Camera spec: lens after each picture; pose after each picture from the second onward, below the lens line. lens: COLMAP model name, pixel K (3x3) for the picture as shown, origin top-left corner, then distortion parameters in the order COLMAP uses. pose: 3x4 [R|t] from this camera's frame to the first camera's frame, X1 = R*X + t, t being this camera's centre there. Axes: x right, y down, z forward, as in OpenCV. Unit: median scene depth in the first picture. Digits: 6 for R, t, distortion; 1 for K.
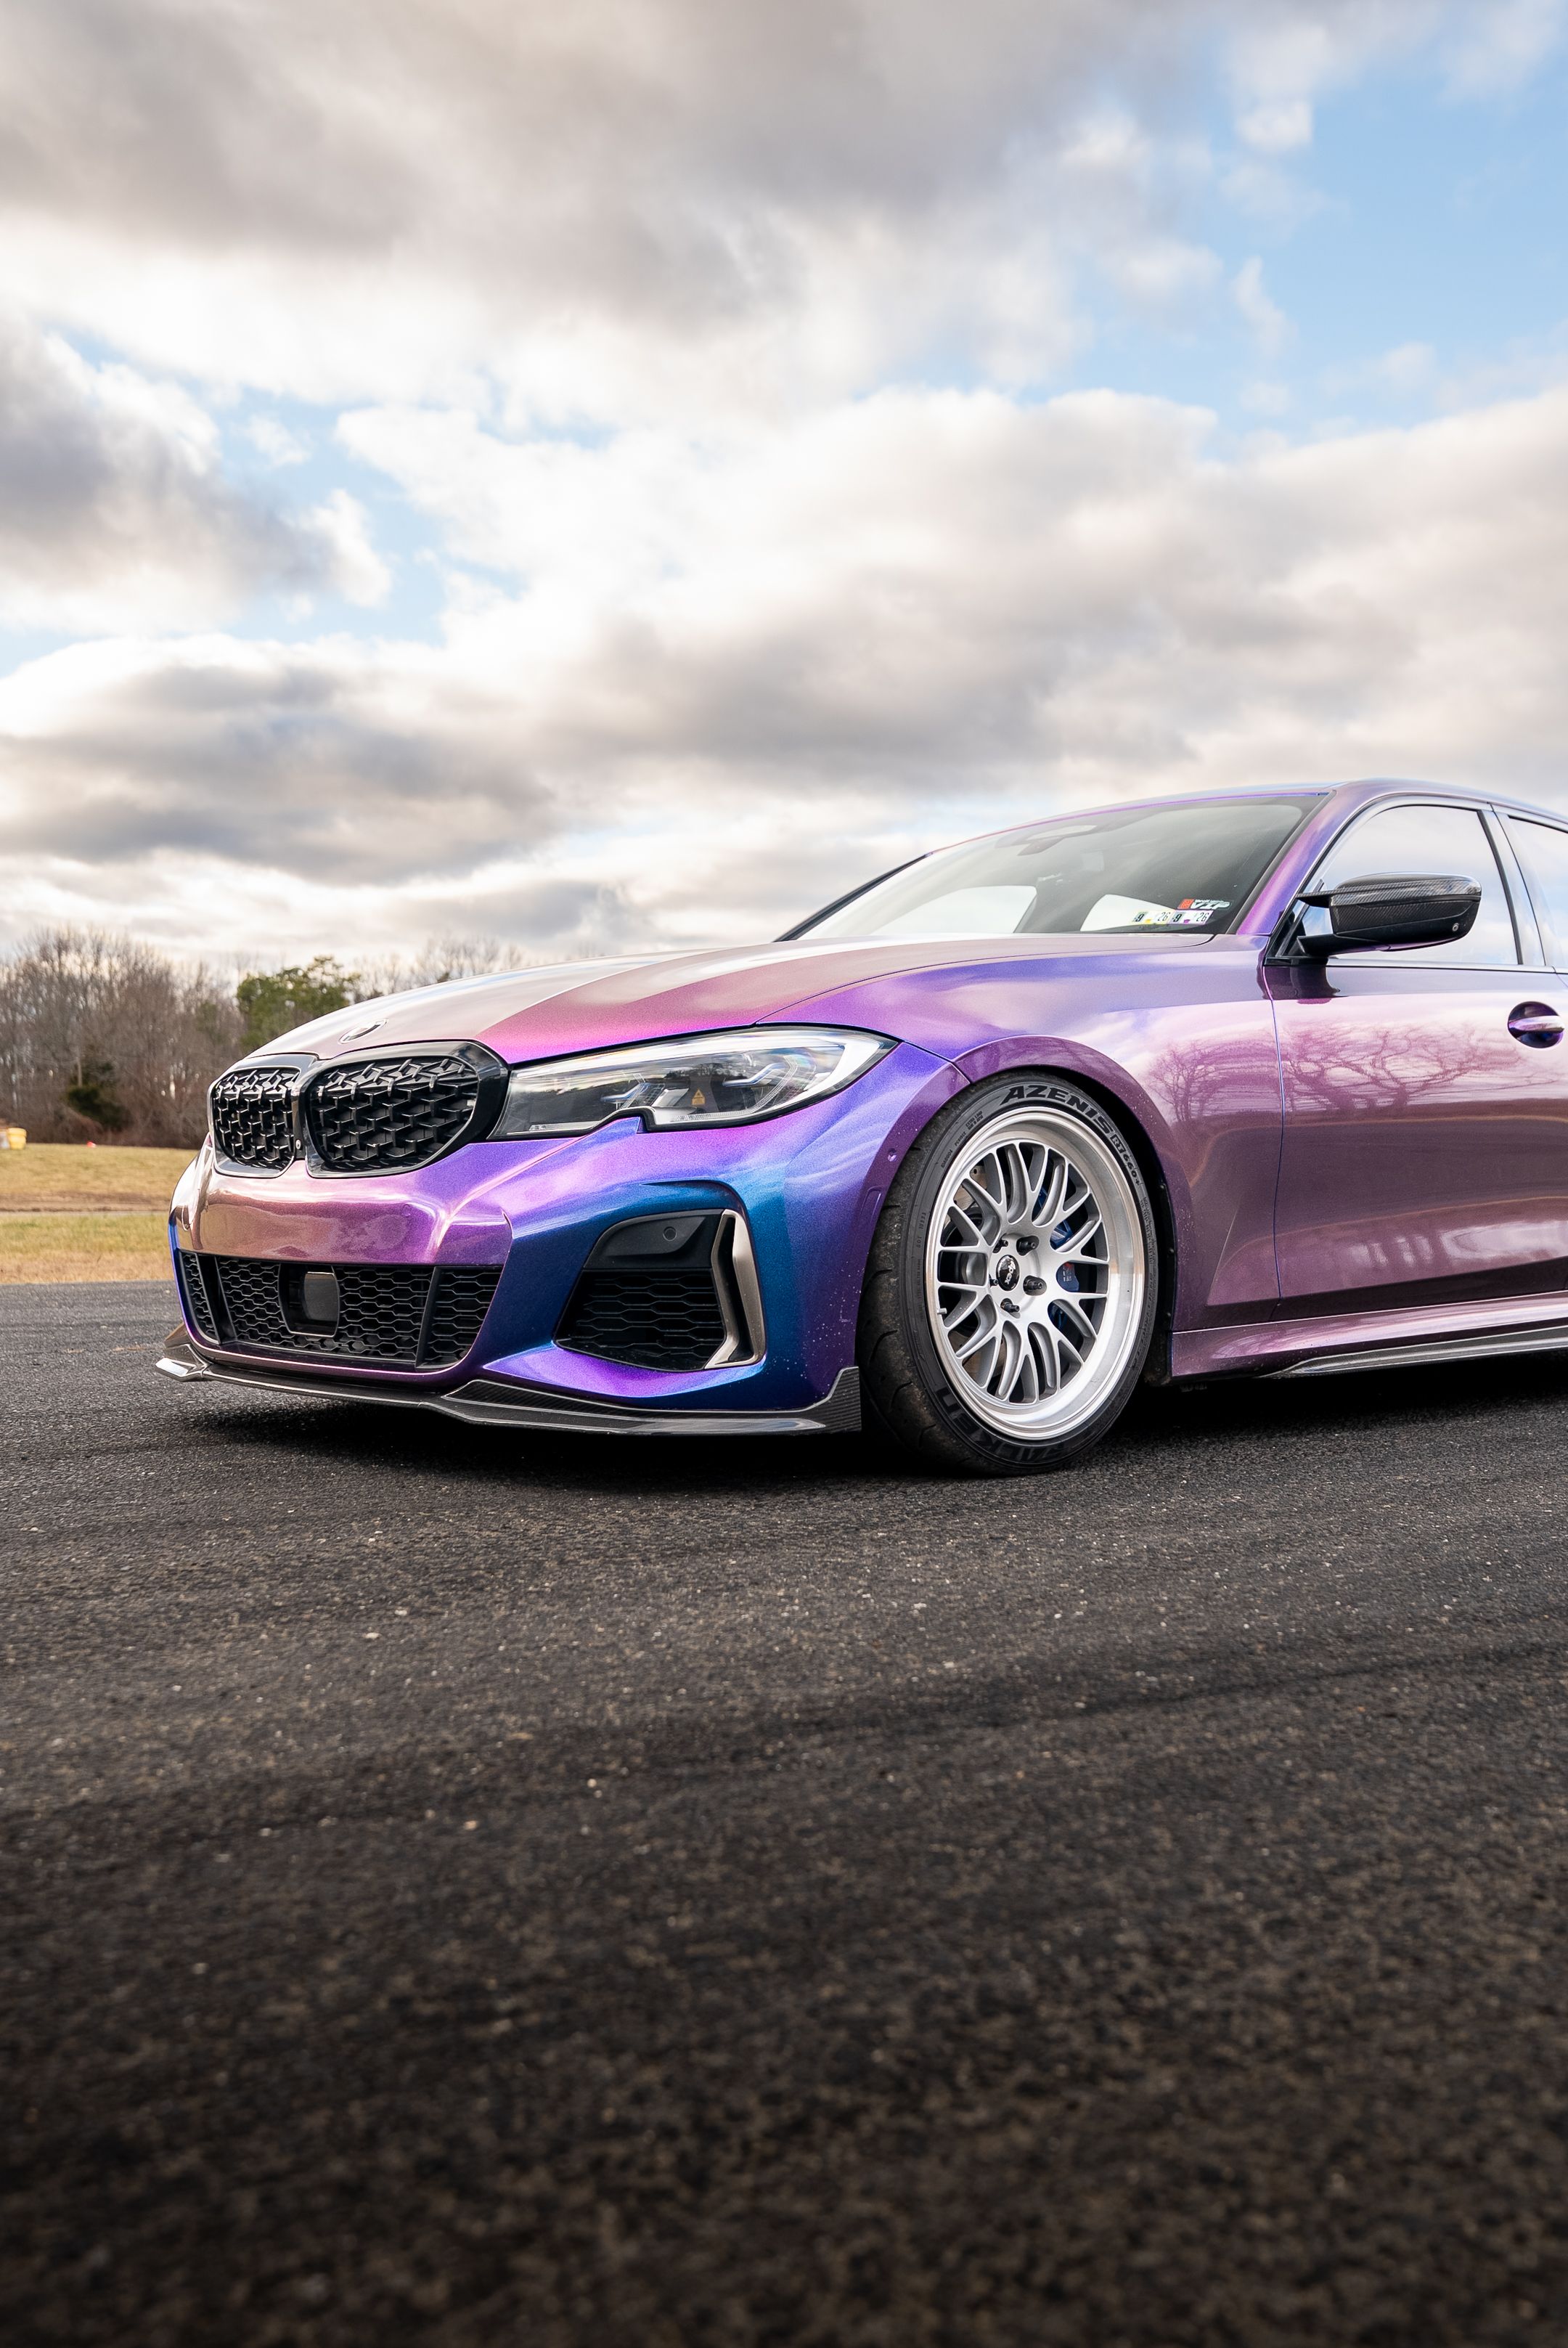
lens RADIAL K [[2306.3, 0, 784.9], [0, 2306.3, 1244.9], [0, 0, 1]] dist [0.087351, 0.002110]
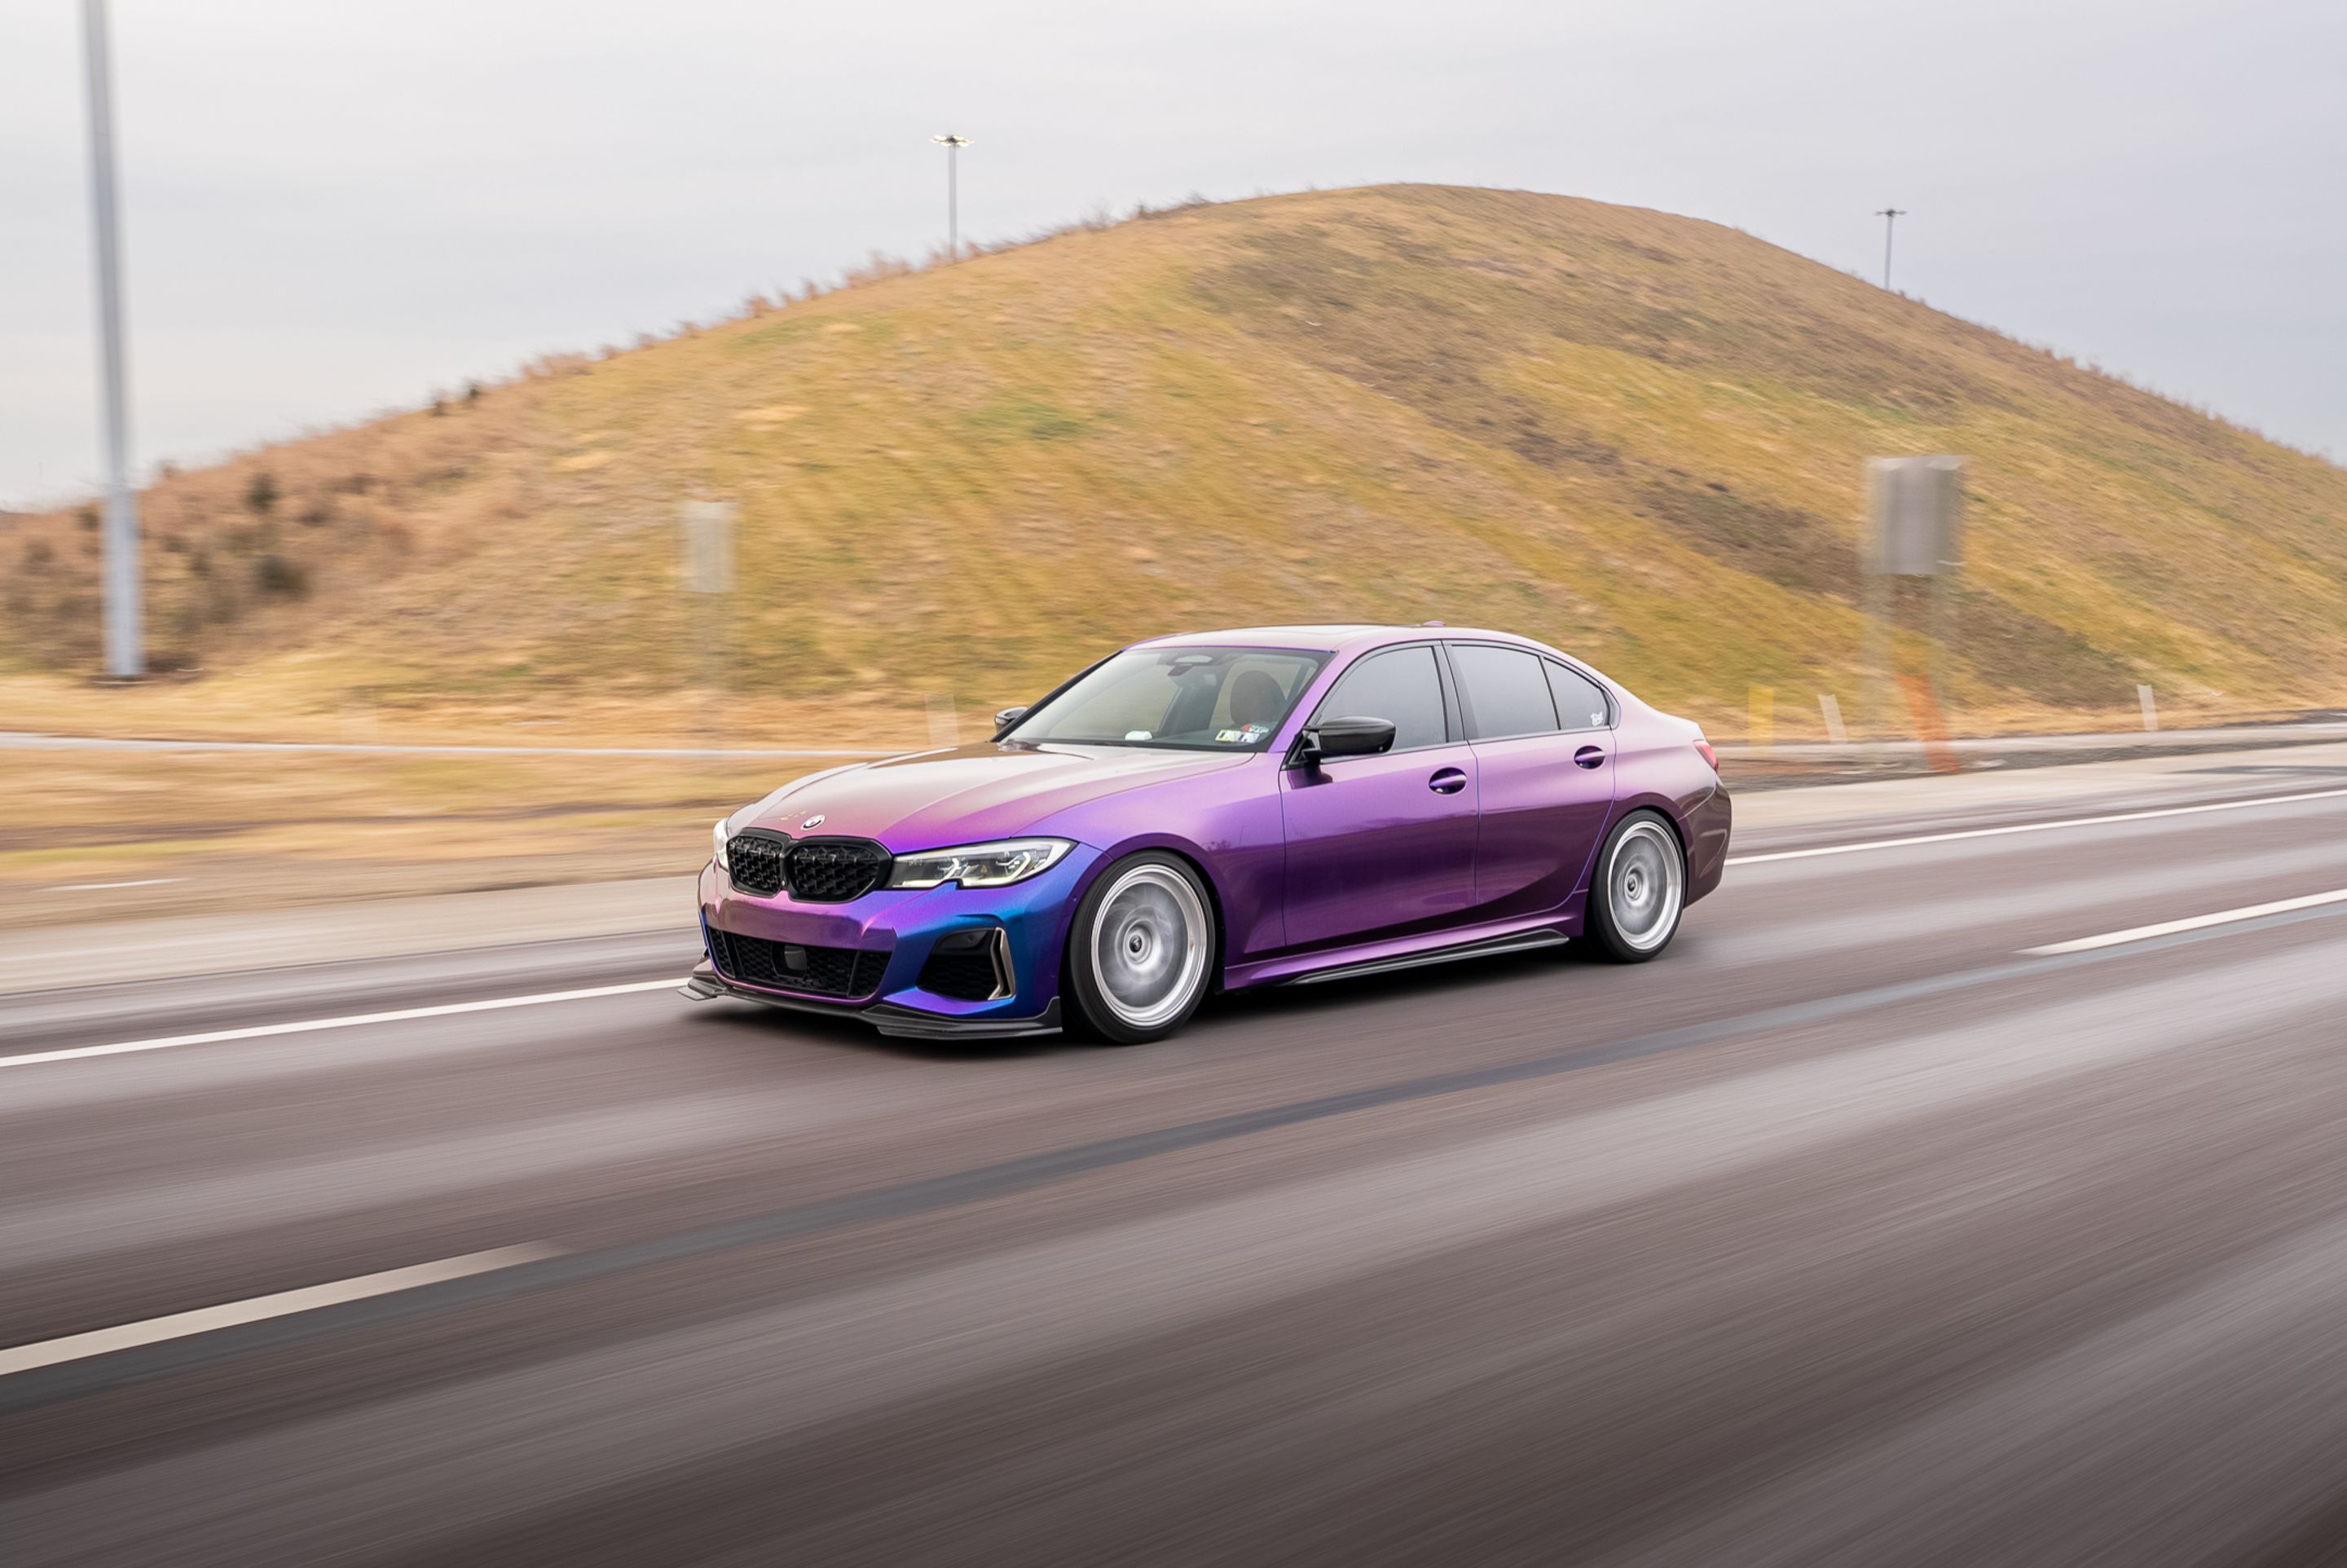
lens RADIAL K [[2956.3, 0, 1173.5], [0, 2956.3, 784.0], [0, 0, 1]] dist [0.668214, 0.001596]
pose [[0.999752, -0.008743, 0.020461, 0.076397], [0.007762, 0.998840, 0.047528, -0.253883], [-0.020853, -0.047357, 0.998660, -1.616642]]
